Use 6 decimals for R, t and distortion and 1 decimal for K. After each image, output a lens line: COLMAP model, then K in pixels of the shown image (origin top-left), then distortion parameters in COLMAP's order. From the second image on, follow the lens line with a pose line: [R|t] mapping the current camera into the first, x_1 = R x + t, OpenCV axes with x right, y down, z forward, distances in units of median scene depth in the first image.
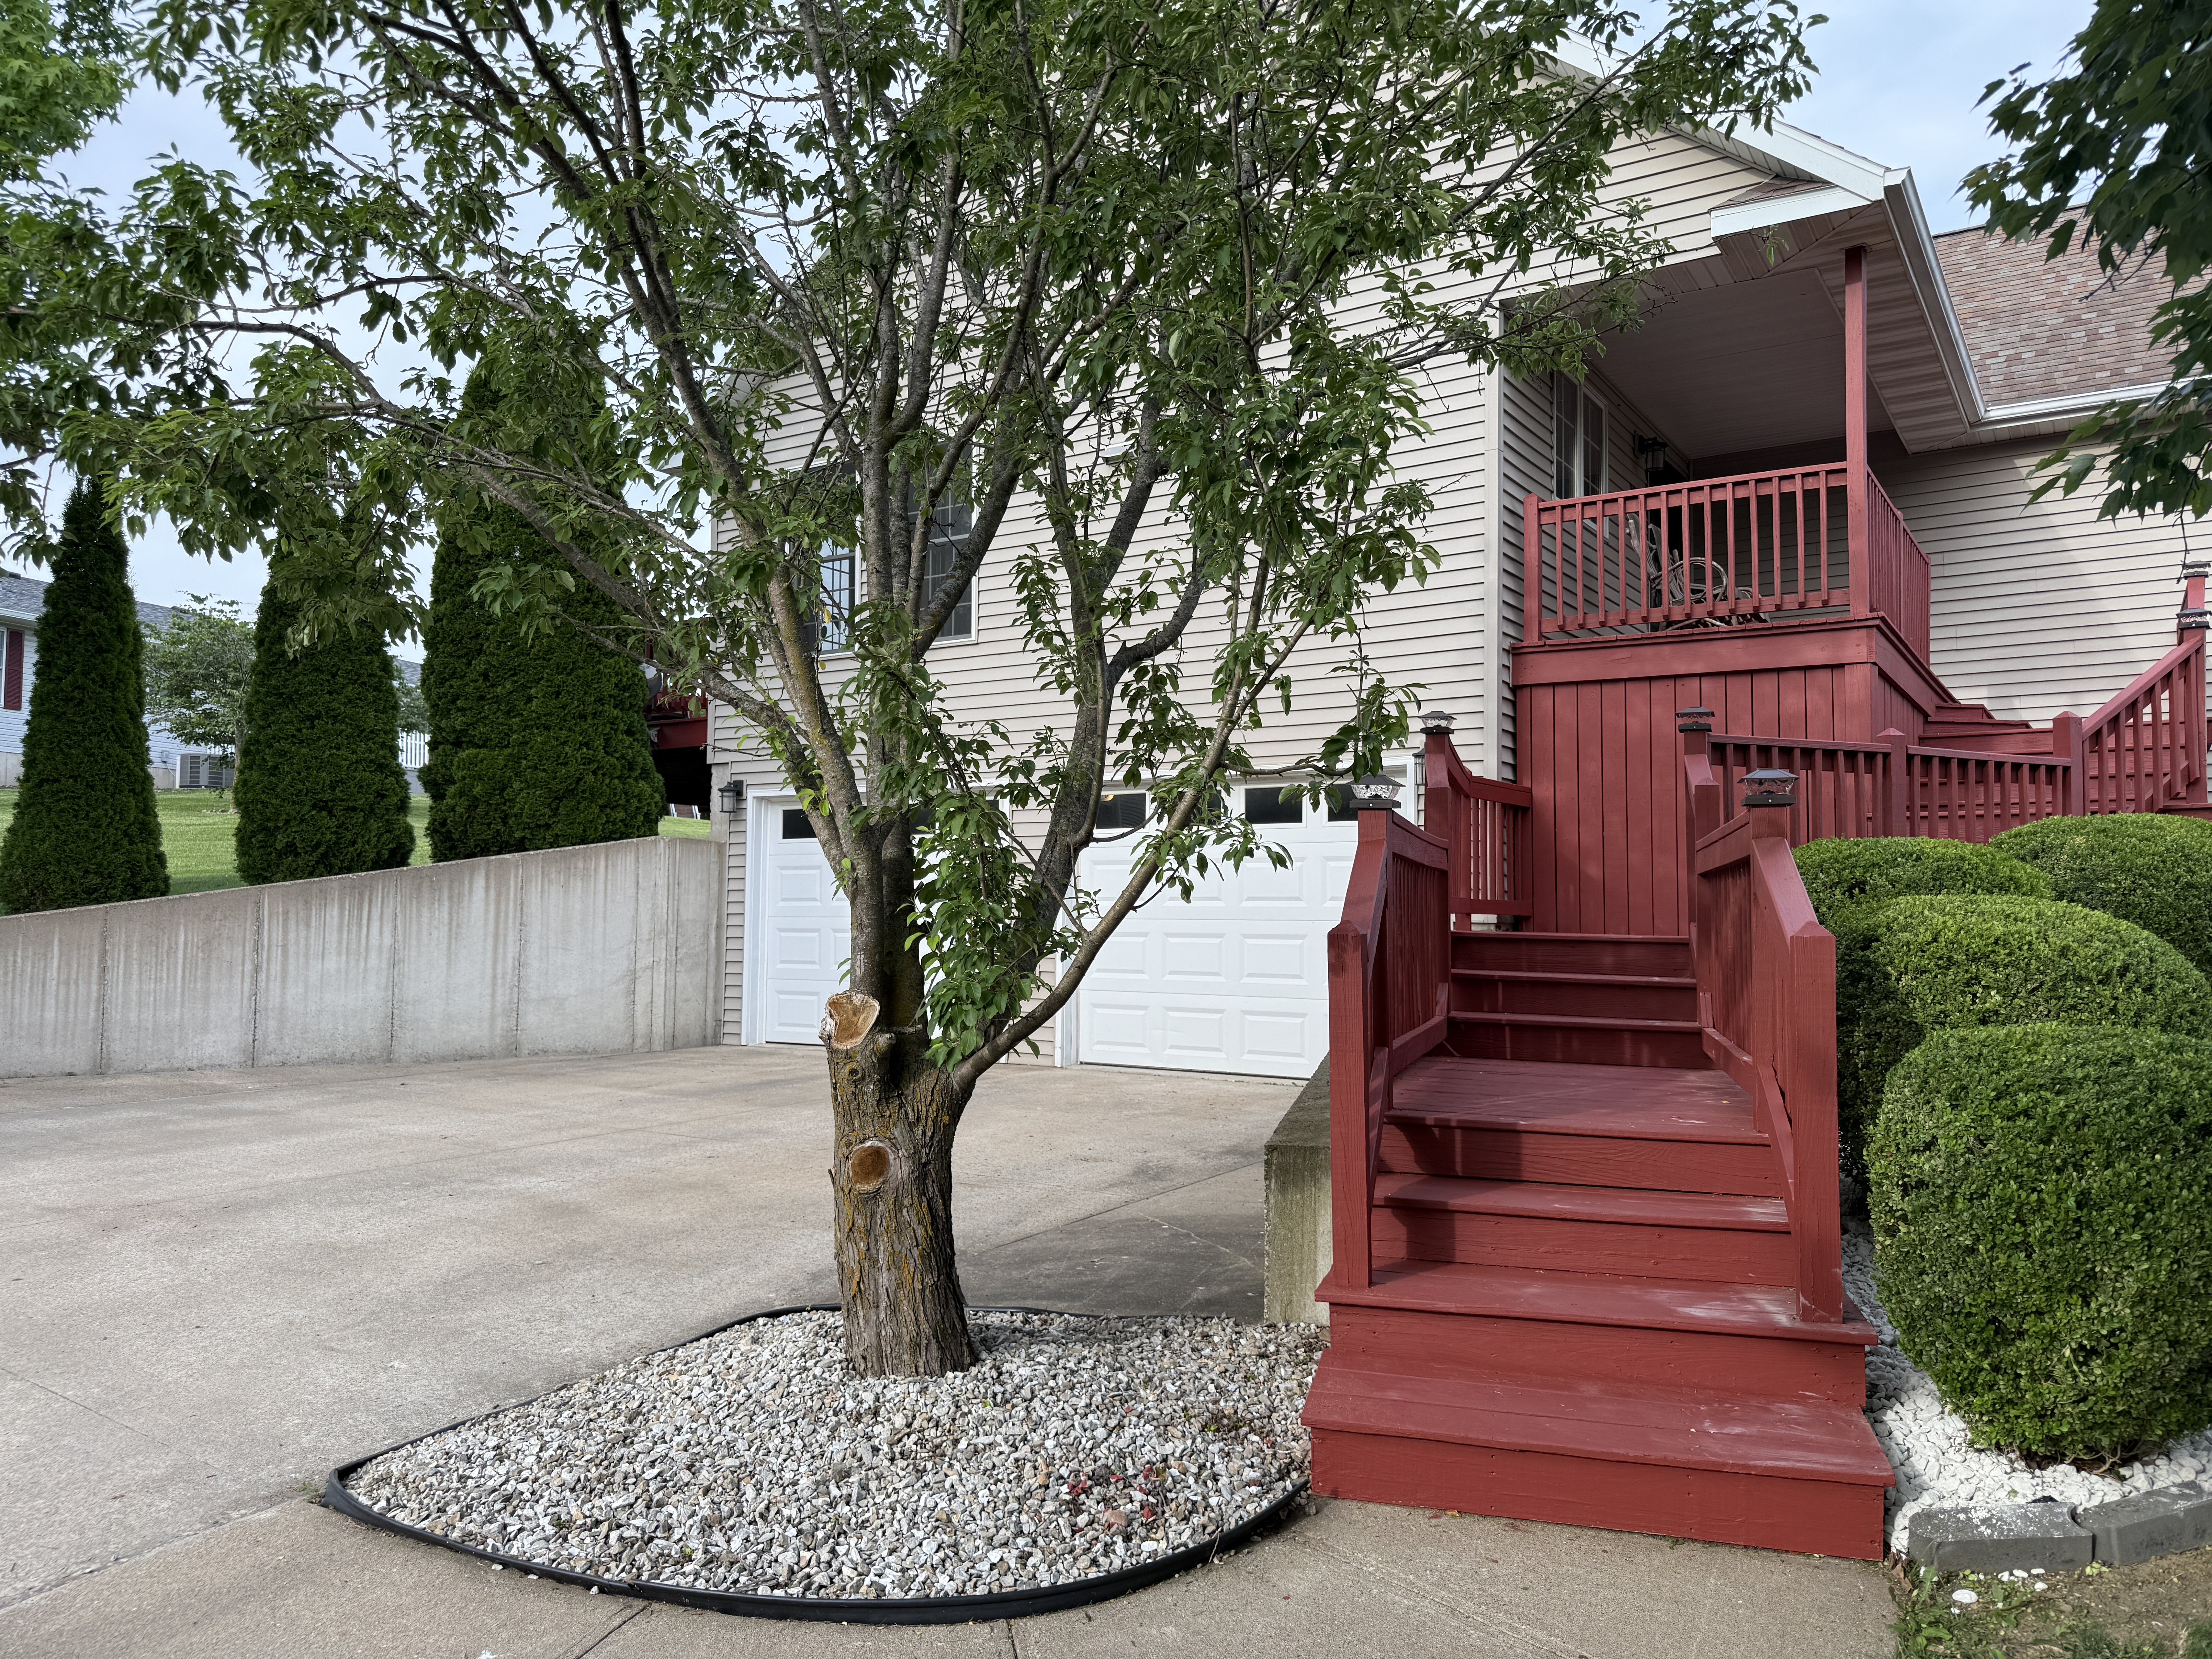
lens RADIAL K [[1612.2, 0, 1106.0], [0, 1612.2, 829.5], [0, 0, 1]] dist [0.000128, -0.002153]
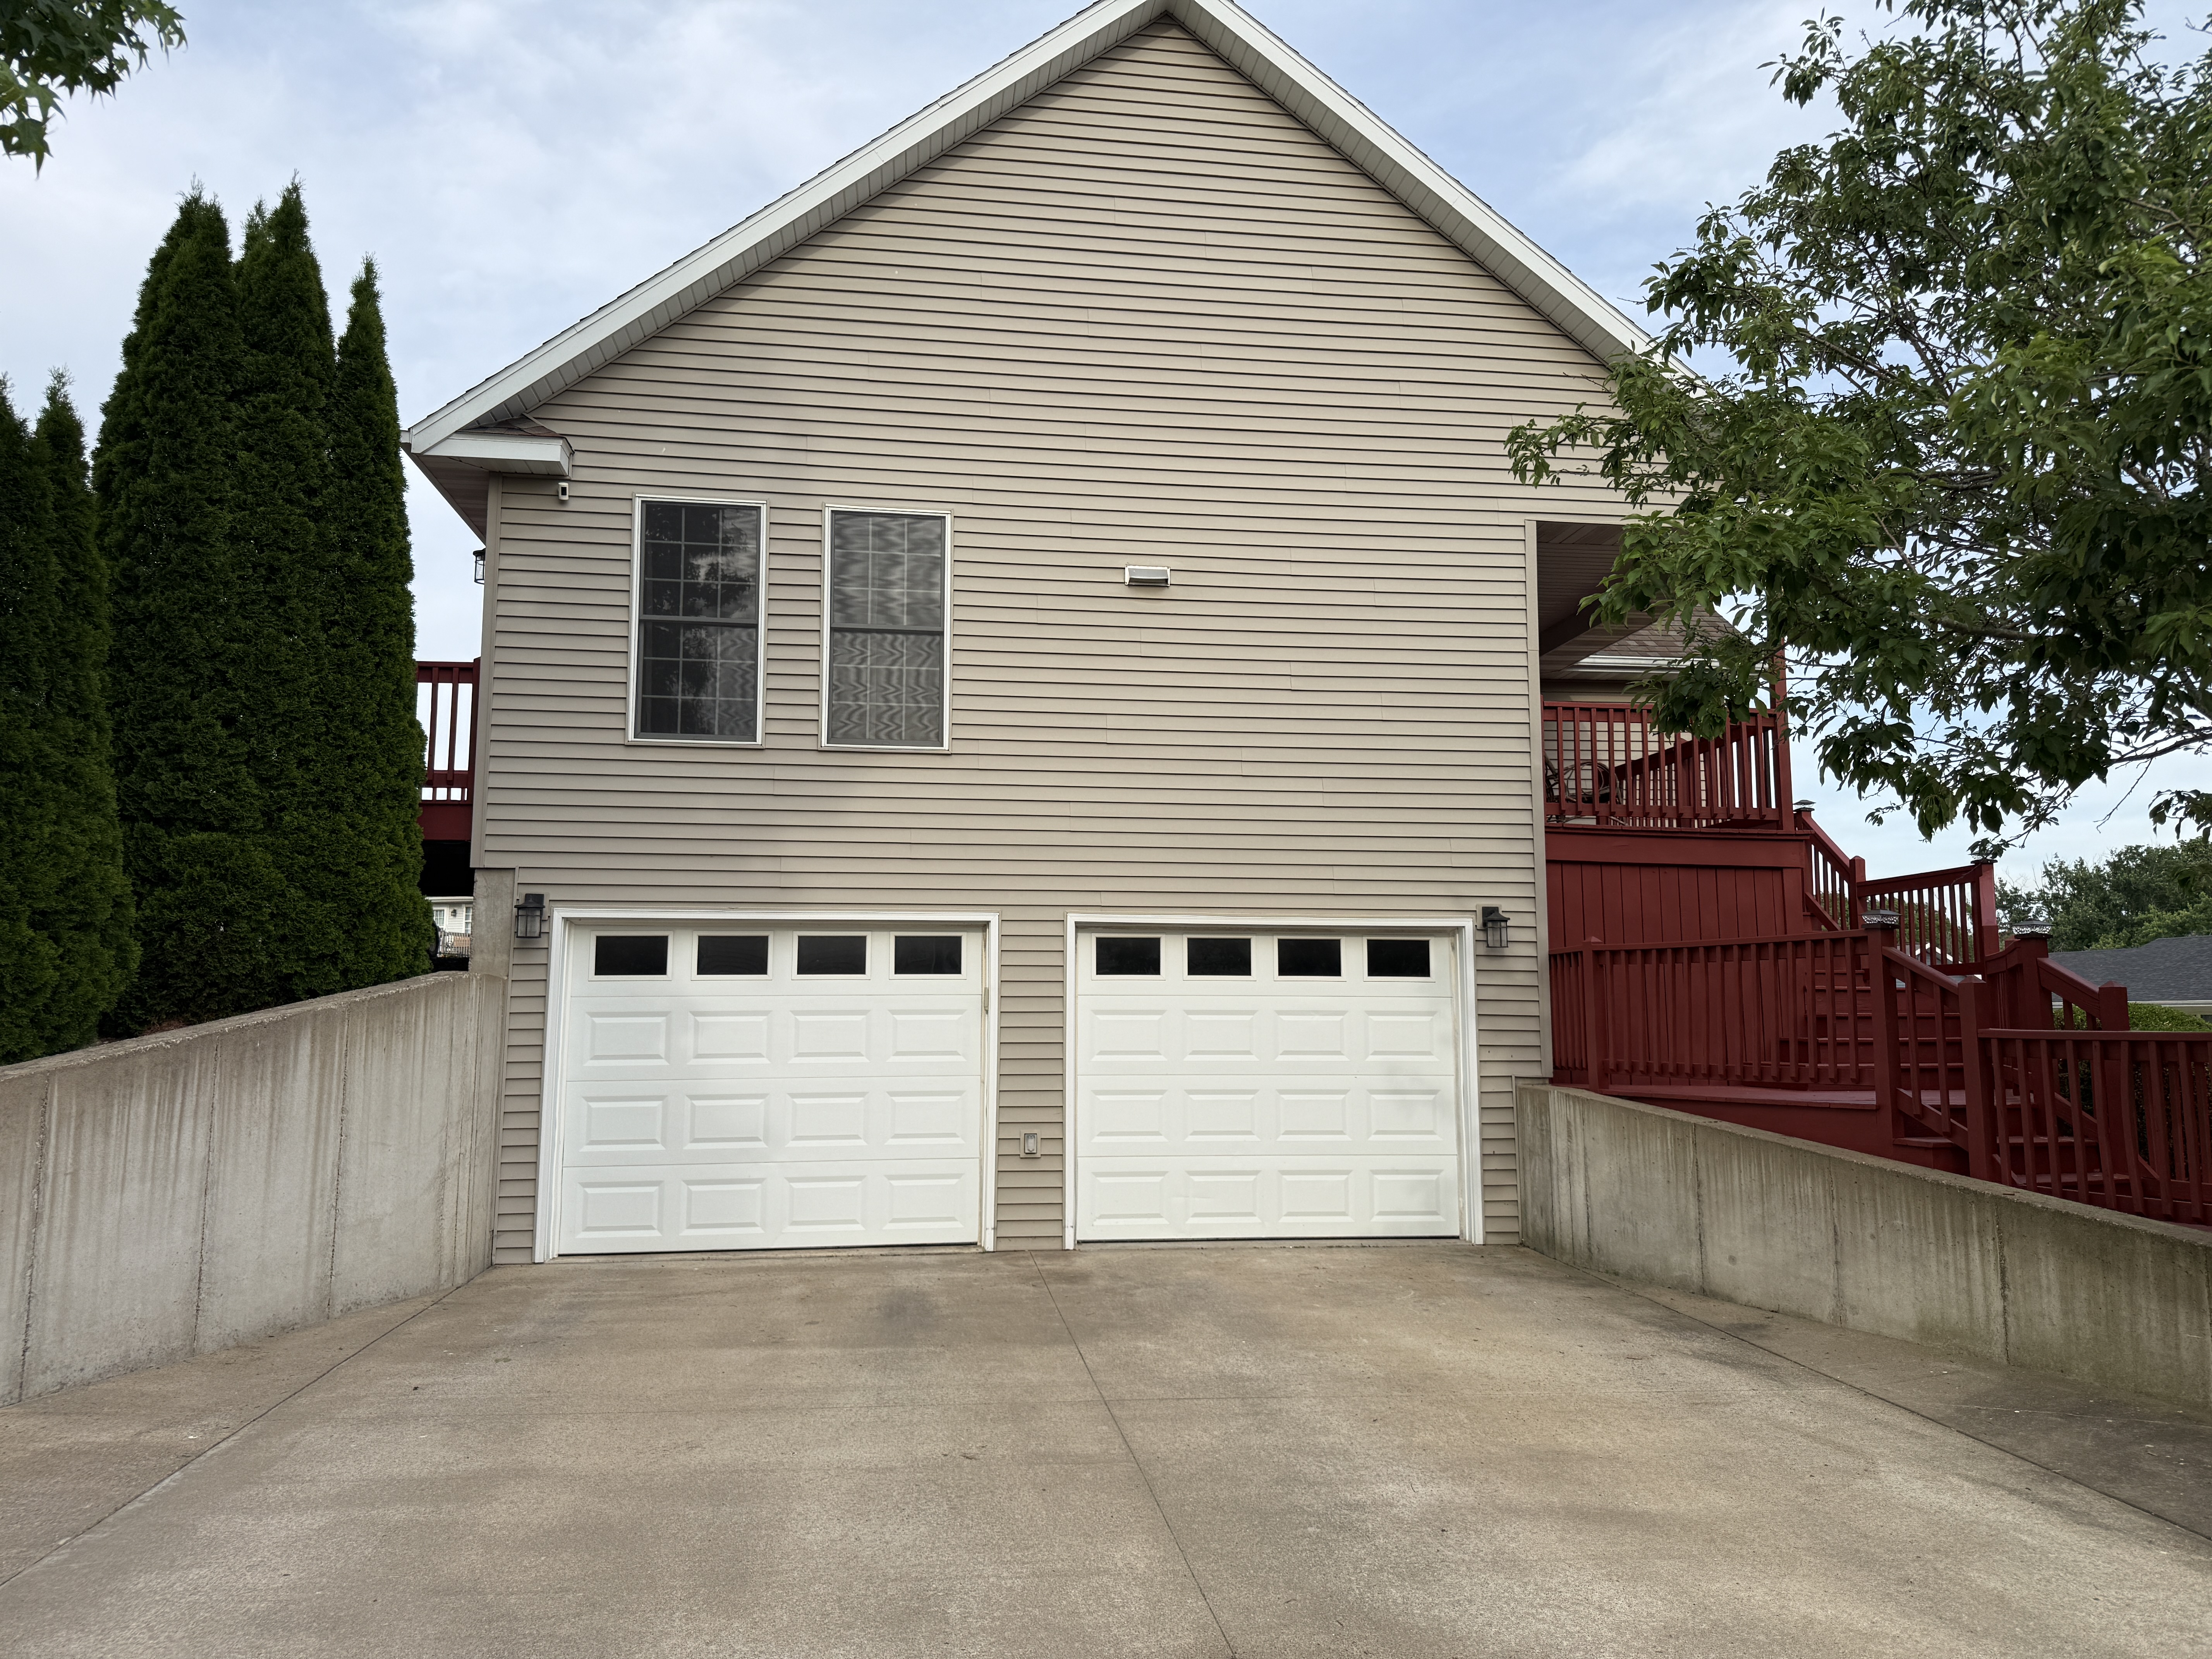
lens RADIAL K [[1612.2, 0, 1106.0], [0, 1612.2, 829.5], [0, 0, 1]] dist [0.000128, -0.002153]
pose [[0.753839, 0.067805, 0.653552, -0.612674], [-0.028029, 0.997074, -0.071115, -0.017665], [-0.656461, 0.035291, 0.753534, 0.332491]]
